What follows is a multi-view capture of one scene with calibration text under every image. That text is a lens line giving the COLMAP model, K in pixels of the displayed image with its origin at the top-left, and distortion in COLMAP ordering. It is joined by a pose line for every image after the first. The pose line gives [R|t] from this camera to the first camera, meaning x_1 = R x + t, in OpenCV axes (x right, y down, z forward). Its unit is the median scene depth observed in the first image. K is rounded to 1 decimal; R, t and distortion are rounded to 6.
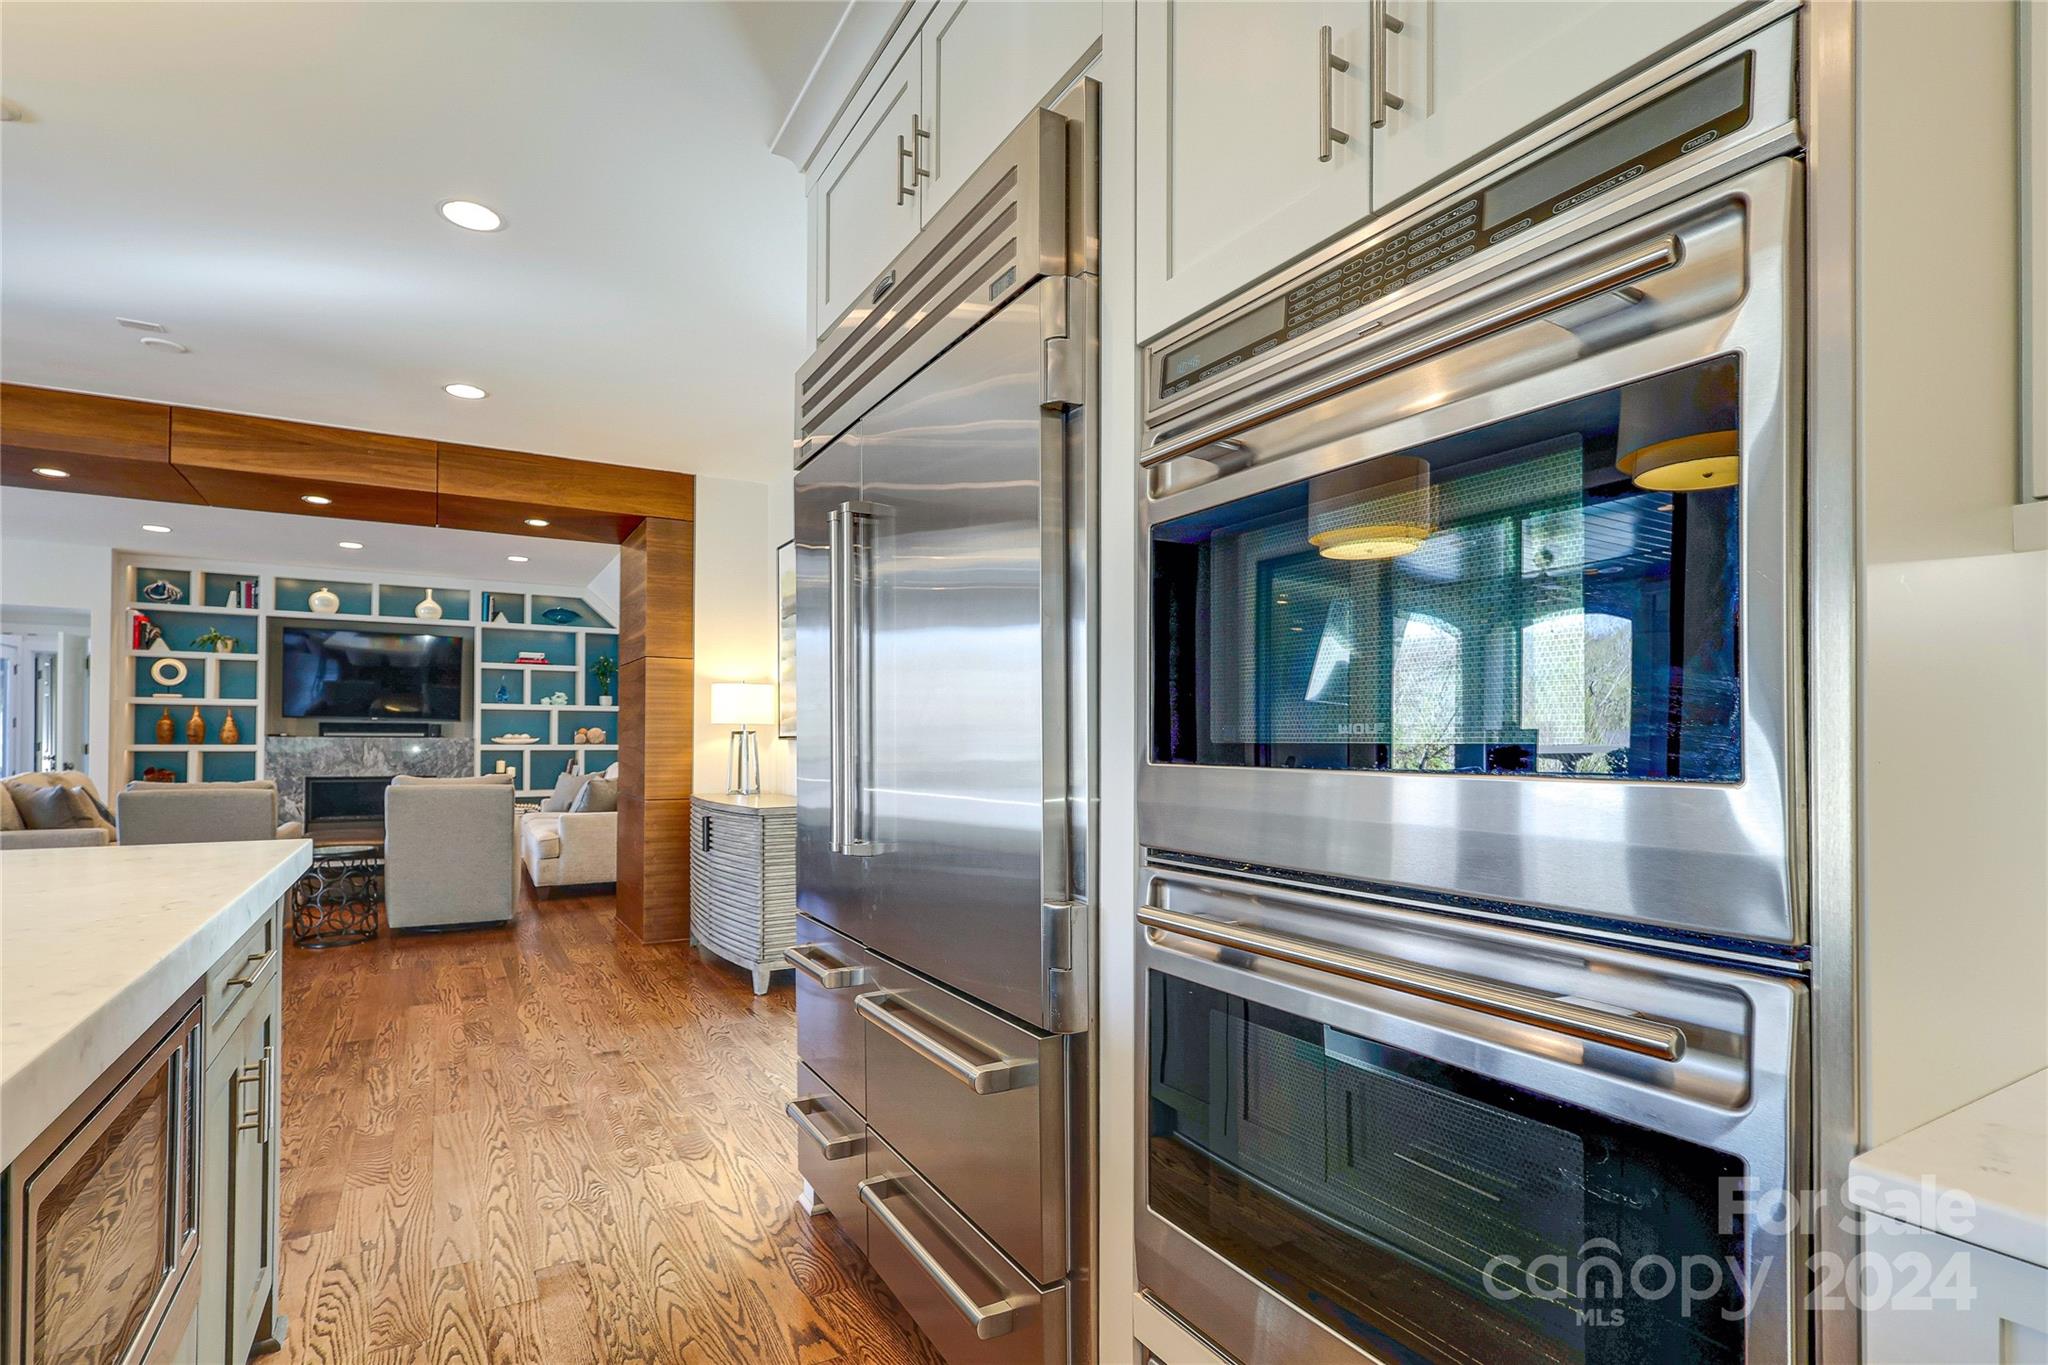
lens RADIAL K [[949.7, 0, 994.9], [0, 949.7, 730.7], [0, 0, 1]] dist [-0.001437, -0.000324]
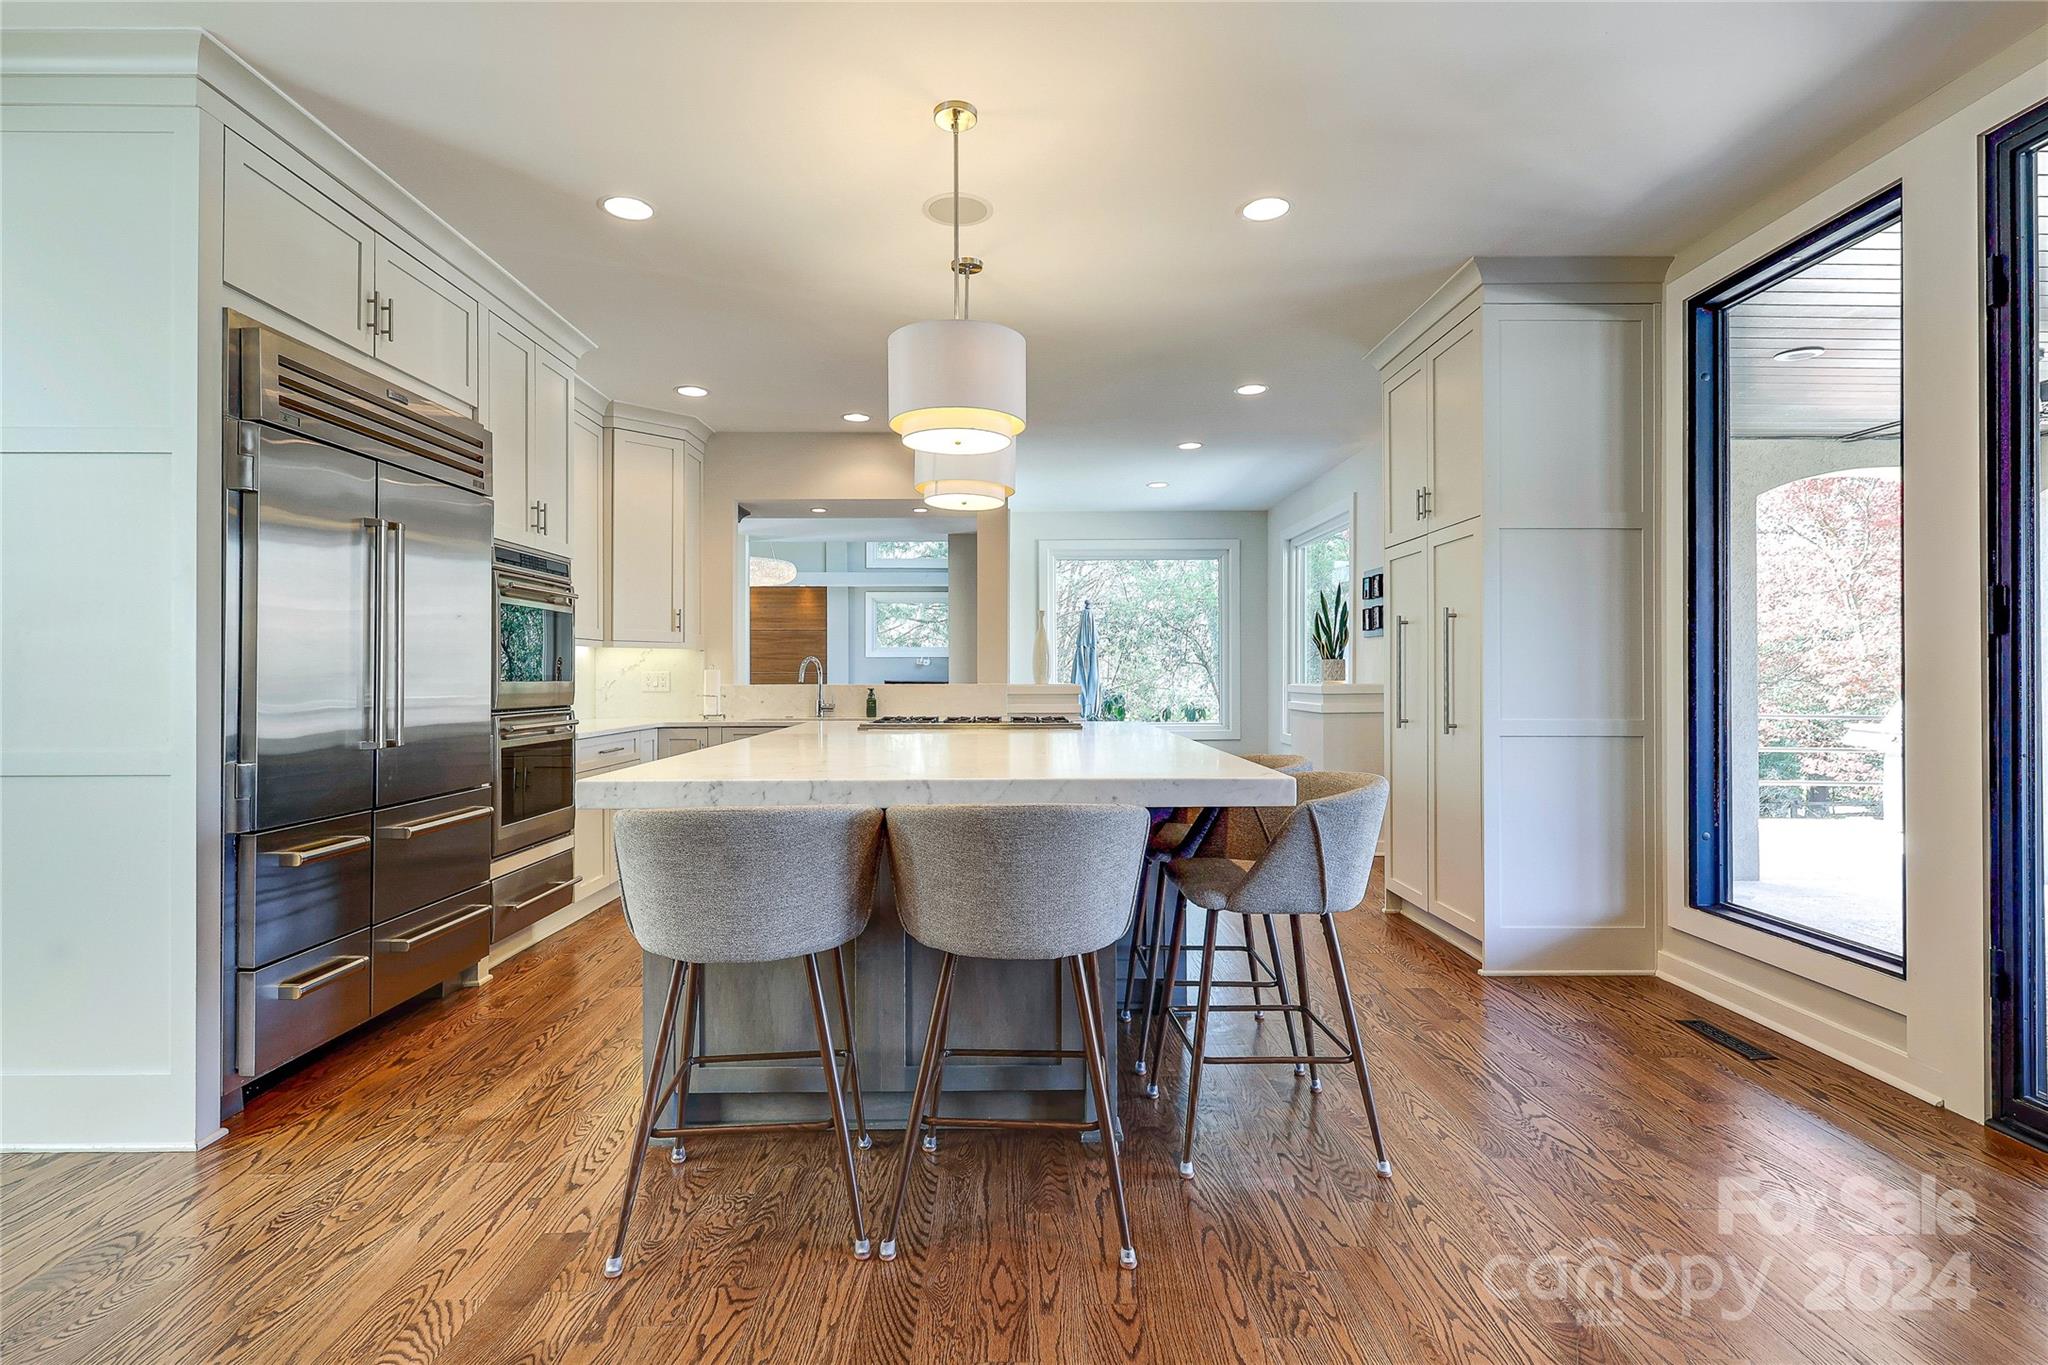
lens RADIAL K [[999.4, 0, 1024.2], [0, 999.4, 691.1], [0, 0, 1]] dist [-0.002575, -0.000171]
pose [[-0.875948, -0.001947, 0.482401, -0.427817], [-0.003239, 0.999993, -0.001846, 0.010526], [-0.482394, -0.003179, -0.875949, 0.447701]]
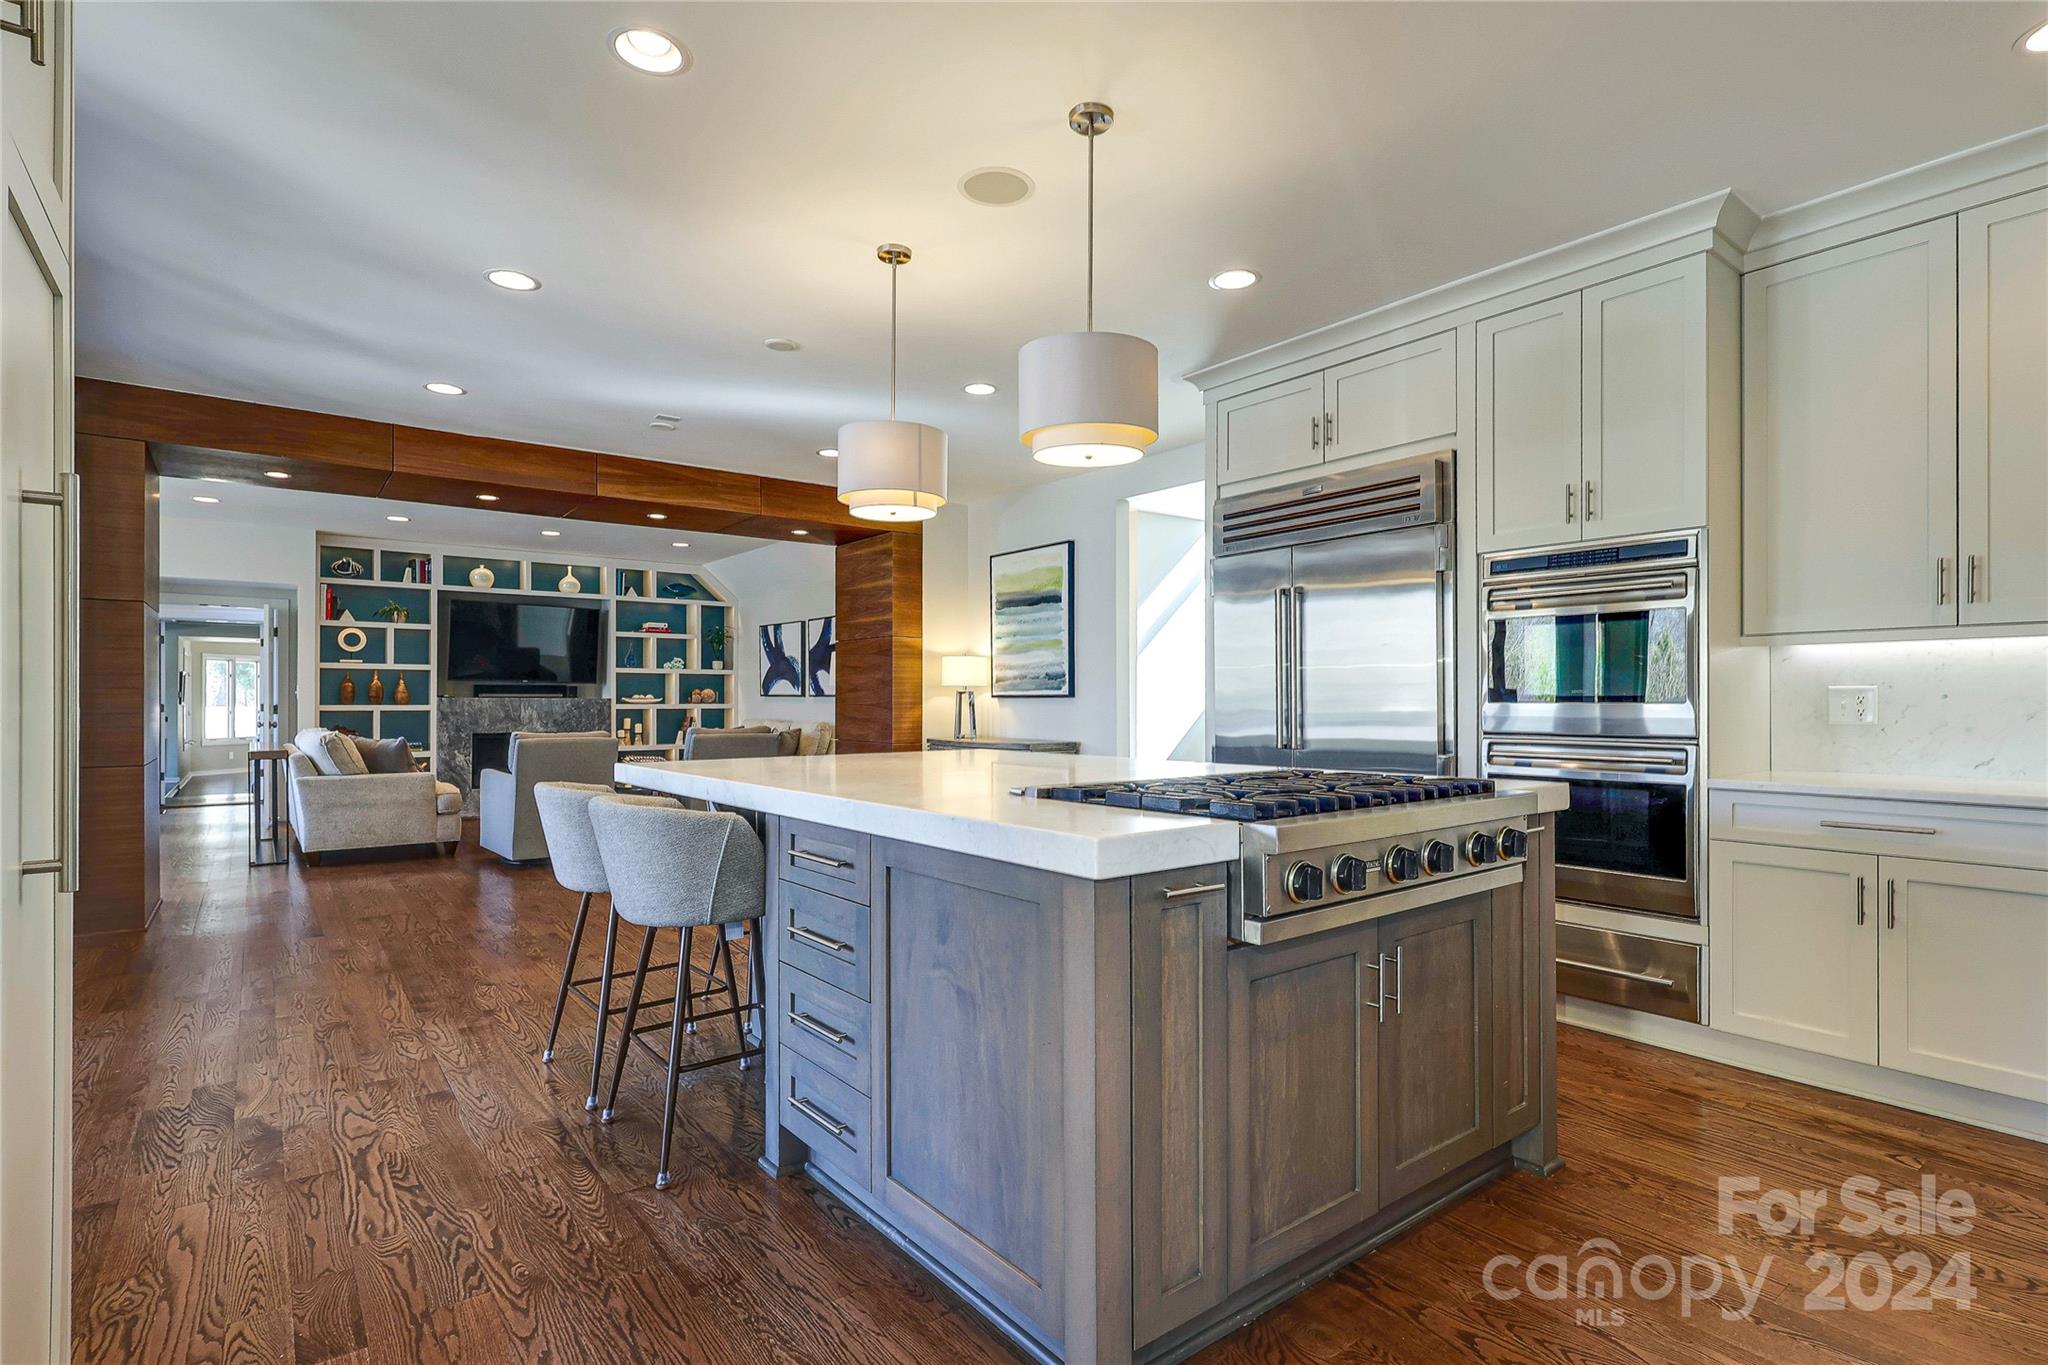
lens RADIAL K [[999.4, 0, 1024.2], [0, 999.4, 691.1], [0, 0, 1]] dist [-0.002575, -0.000171]
pose [[0.990116, -0.002505, 0.140232, -0.247357], [0.002405, 0.999997, 0.000883, -0.000729], [-0.140233, -0.000537, 0.990118, -0.269441]]
